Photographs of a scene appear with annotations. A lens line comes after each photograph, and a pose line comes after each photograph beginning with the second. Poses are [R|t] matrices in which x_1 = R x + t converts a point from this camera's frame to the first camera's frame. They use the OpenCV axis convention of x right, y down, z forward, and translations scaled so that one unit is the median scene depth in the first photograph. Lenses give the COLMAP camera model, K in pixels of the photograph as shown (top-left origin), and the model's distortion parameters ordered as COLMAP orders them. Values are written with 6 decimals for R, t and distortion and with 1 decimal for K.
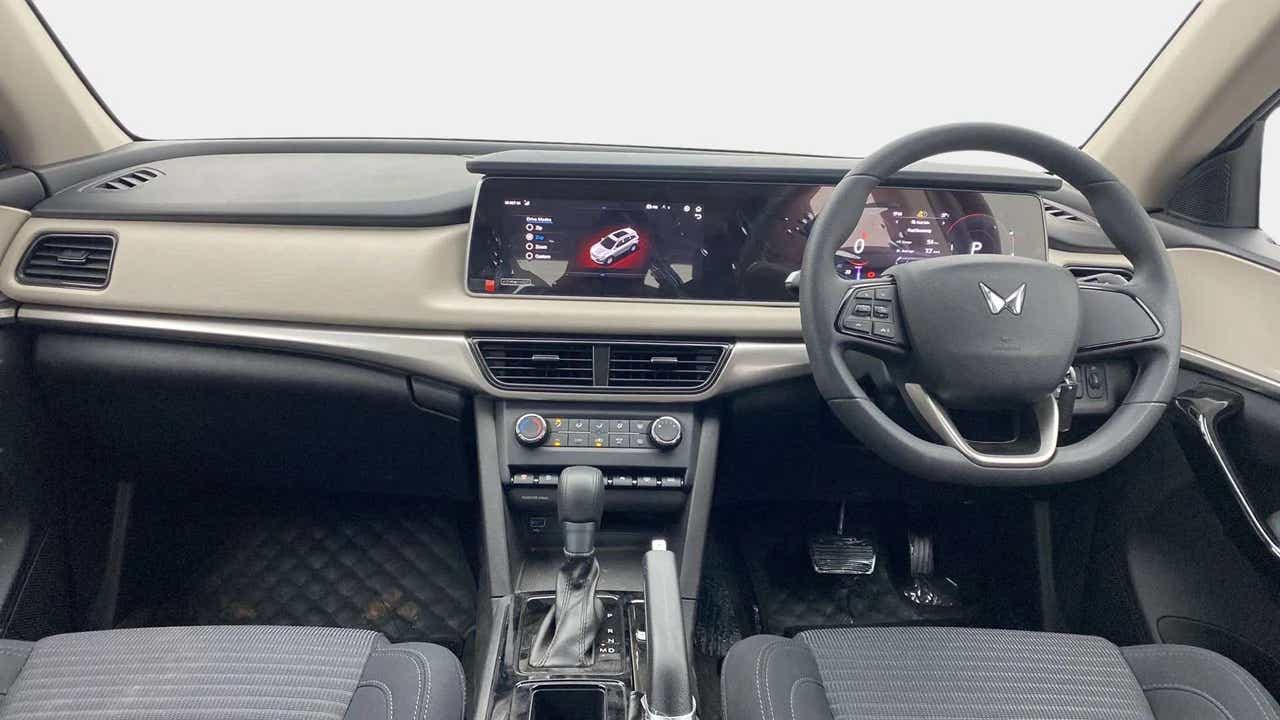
lens RADIAL K [[1013.5, 0, 628.0], [0, 1013.5, 350.4], [0, 0, 1]] dist [0.042897, -0.058779]
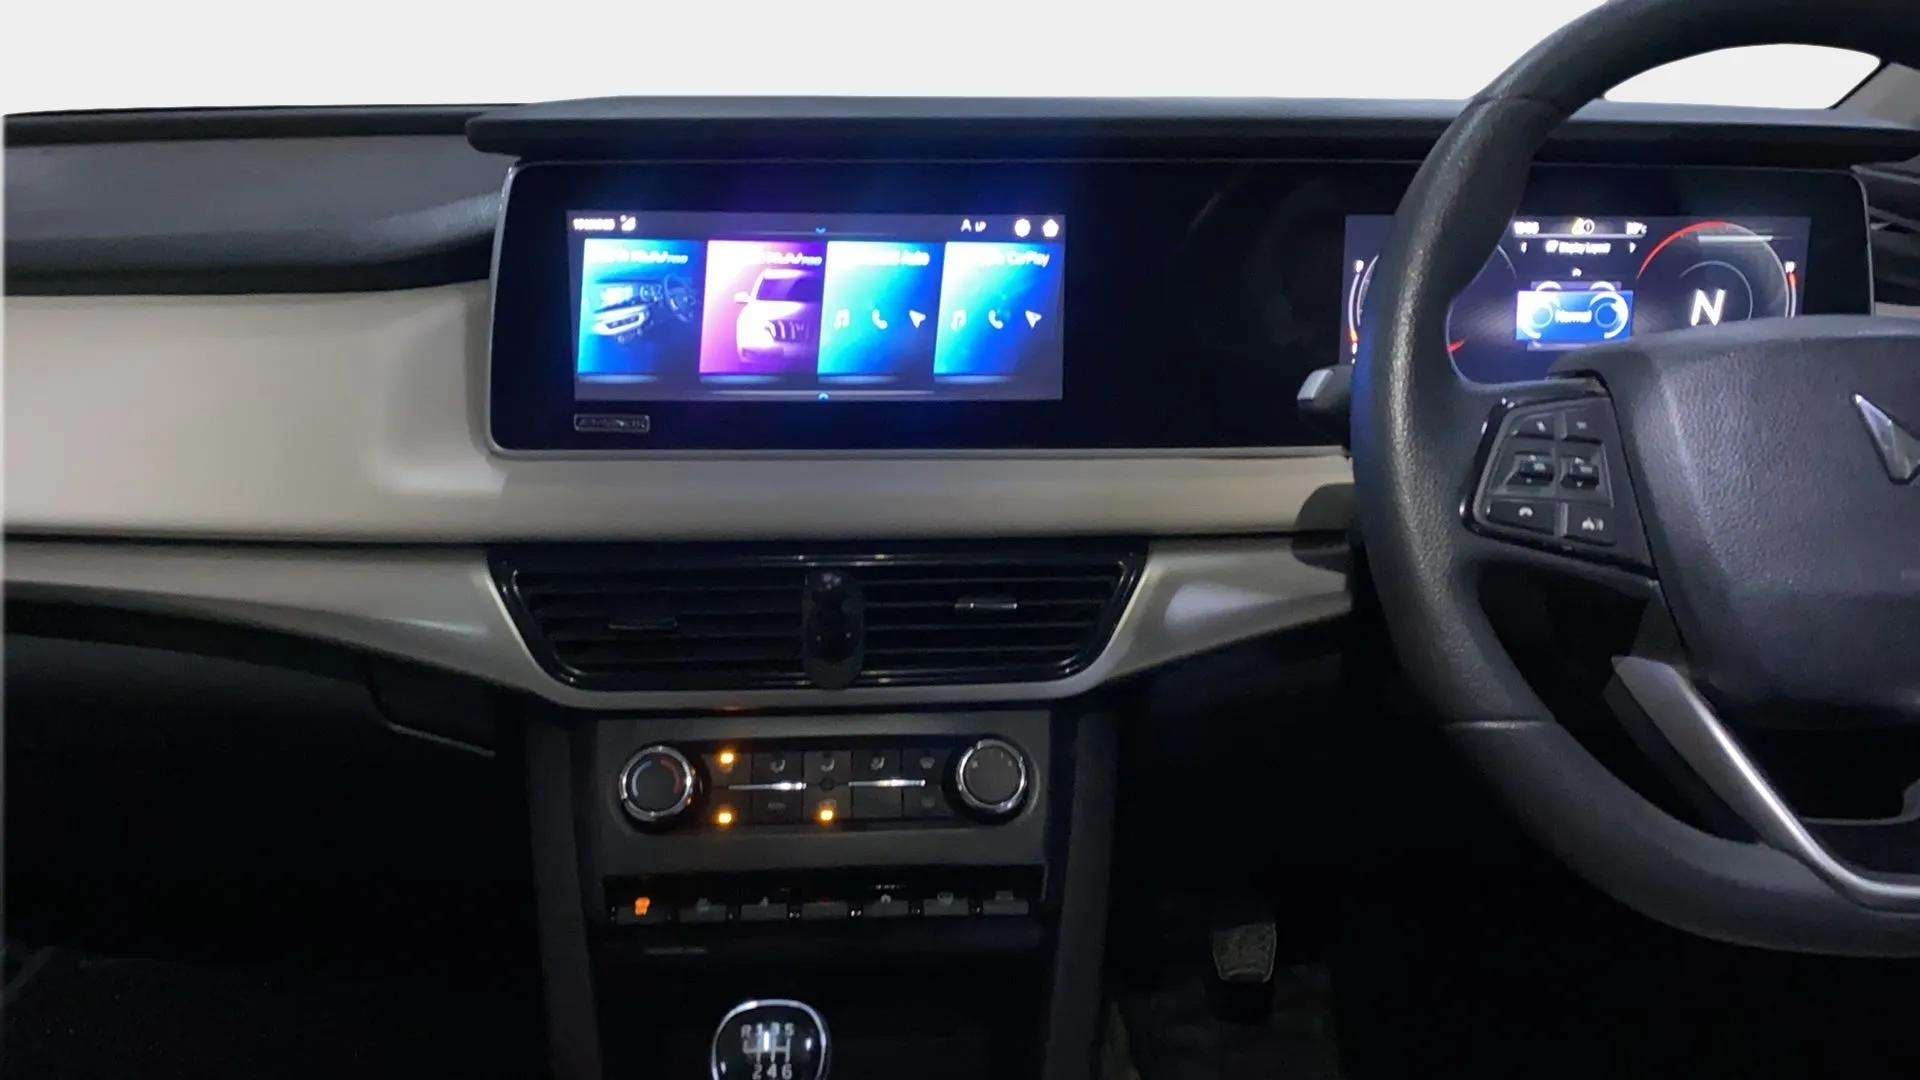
lens RADIAL K [[1520.3, 0, 967.2], [0, 1520.3, 546.4], [0, 0, 1]] dist [0.042897, -0.058779]
pose [[0.999032, -0.033830, 0.028129, 0.014017], [0.033121, 0.999132, 0.025272, -0.027861], [-0.028959, -0.024316, 0.999285, 0.388755]]
